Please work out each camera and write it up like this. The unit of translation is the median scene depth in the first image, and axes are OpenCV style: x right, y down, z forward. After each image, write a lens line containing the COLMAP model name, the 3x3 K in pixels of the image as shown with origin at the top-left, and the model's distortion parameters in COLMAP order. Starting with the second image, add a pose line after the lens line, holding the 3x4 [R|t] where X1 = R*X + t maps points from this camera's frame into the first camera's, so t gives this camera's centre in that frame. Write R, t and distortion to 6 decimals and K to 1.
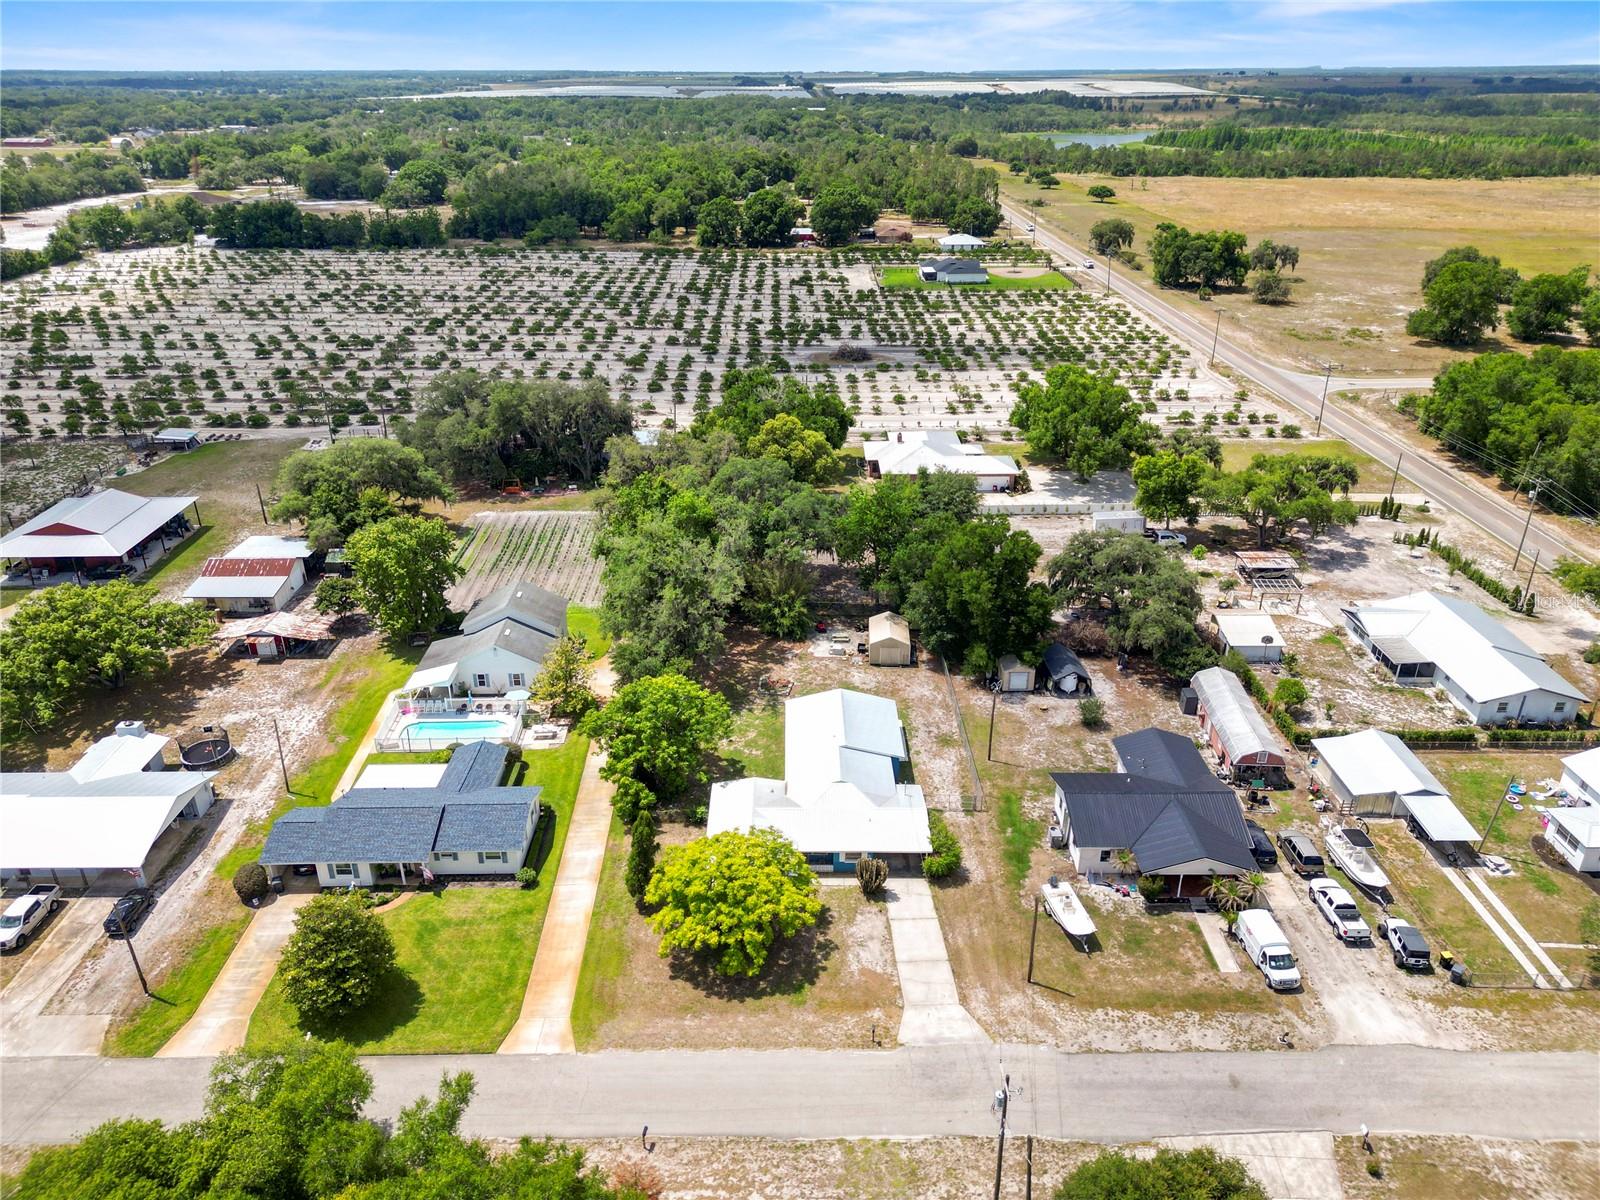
lens RADIAL K [[1126.0, 0, 800.0], [0, 1126.0, 600.0], [0, 0, 1]] dist [0.090841, -0.089586]
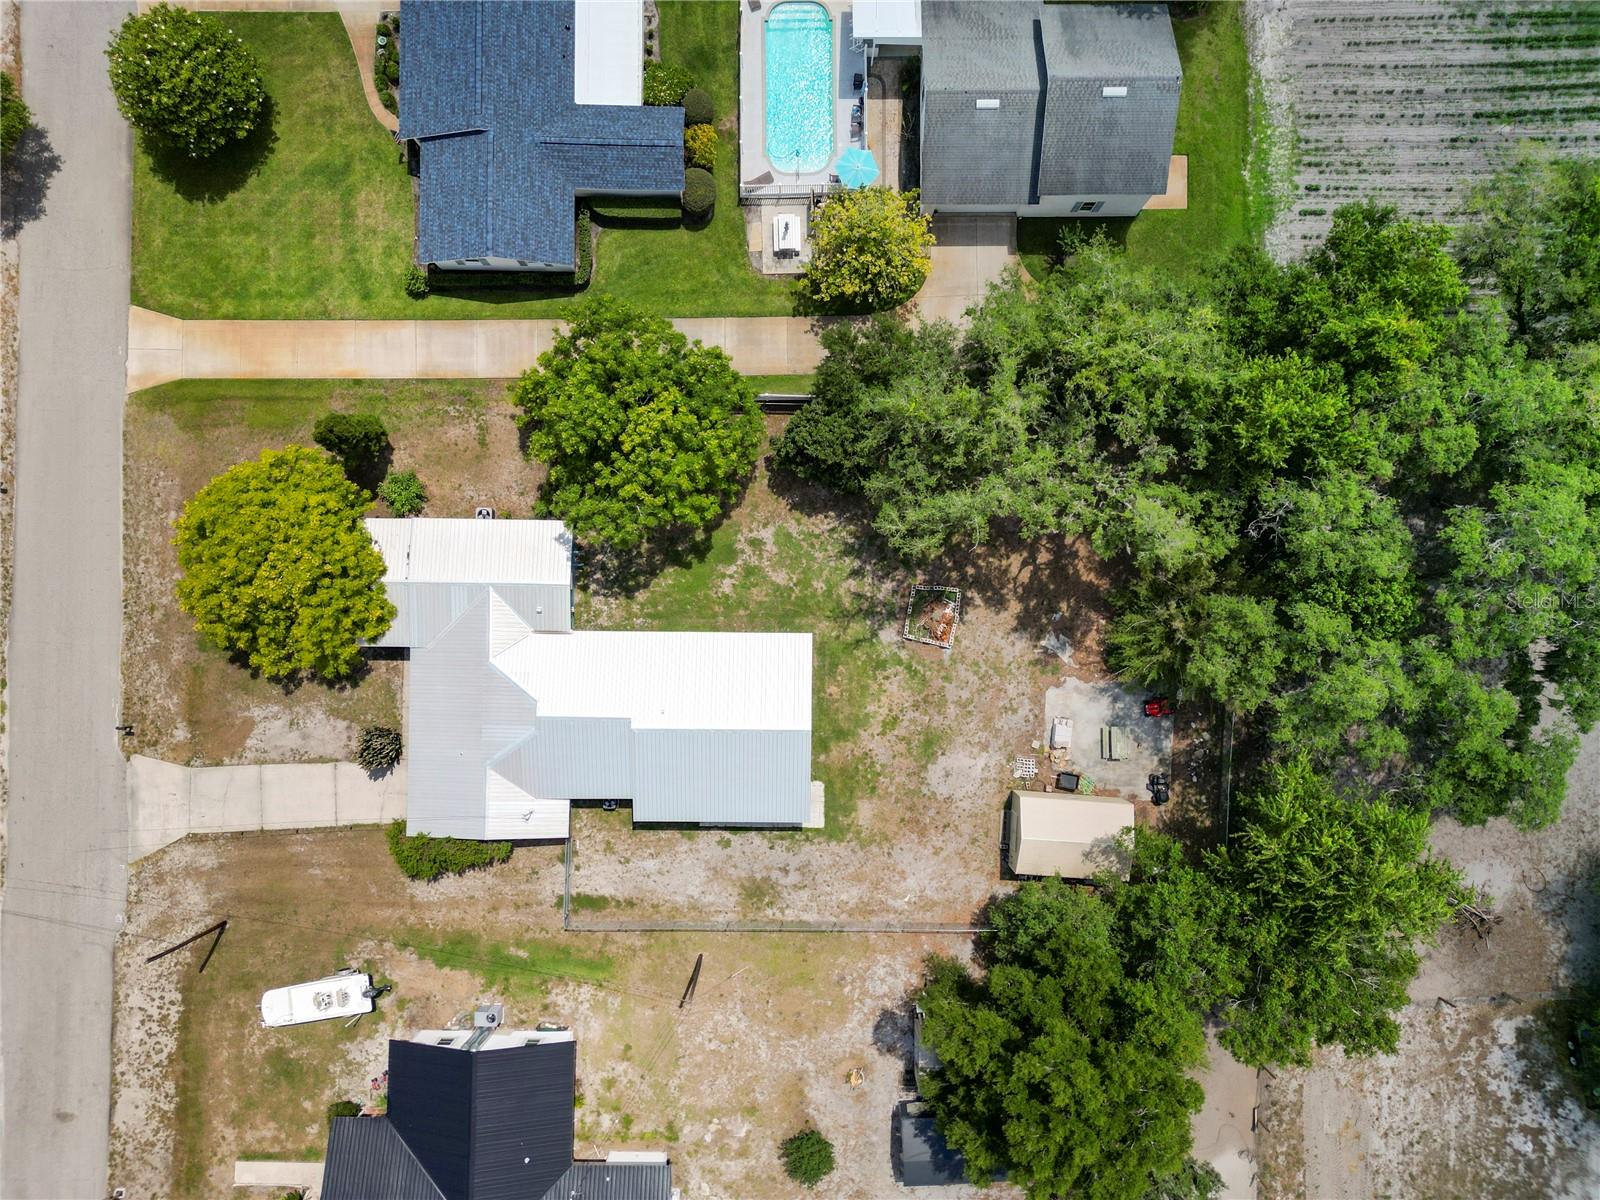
lens RADIAL K [[1126.0, 0, 800.0], [0, 1126.0, 600.0], [0, 0, 1]] dist [0.090841, -0.089586]
pose [[-0.020272, 0.999756, -0.008787, -0.024899], [-0.420398, -0.000549, 0.907340, -0.435762], [0.907113, 0.022088, 0.420307, 0.745964]]
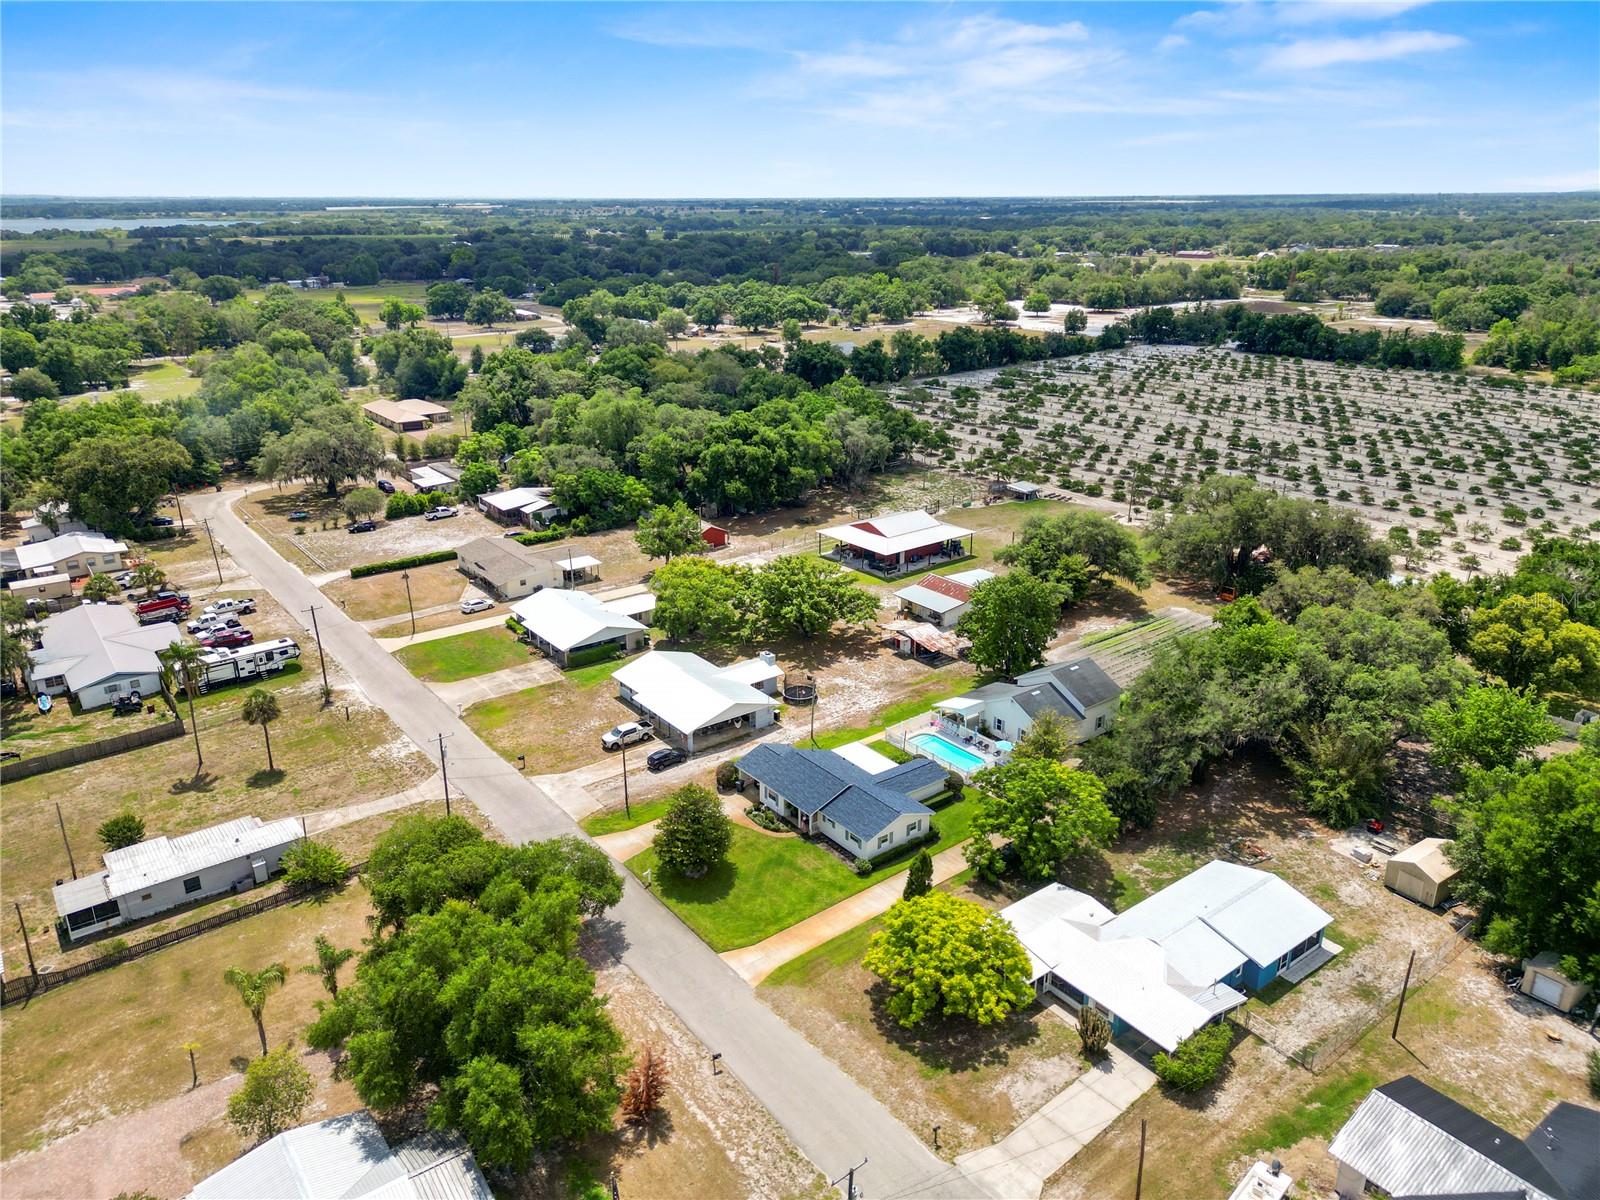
lens RADIAL K [[1126.0, 0, 800.0], [0, 1126.0, 600.0], [0, 0, 1]] dist [0.090841, -0.089586]
pose [[0.604503, 0.271860, -0.748778, 0.414570], [-0.338558, 0.938527, 0.067428, -0.054768], [0.721079, 0.212744, 0.659382, 0.110764]]
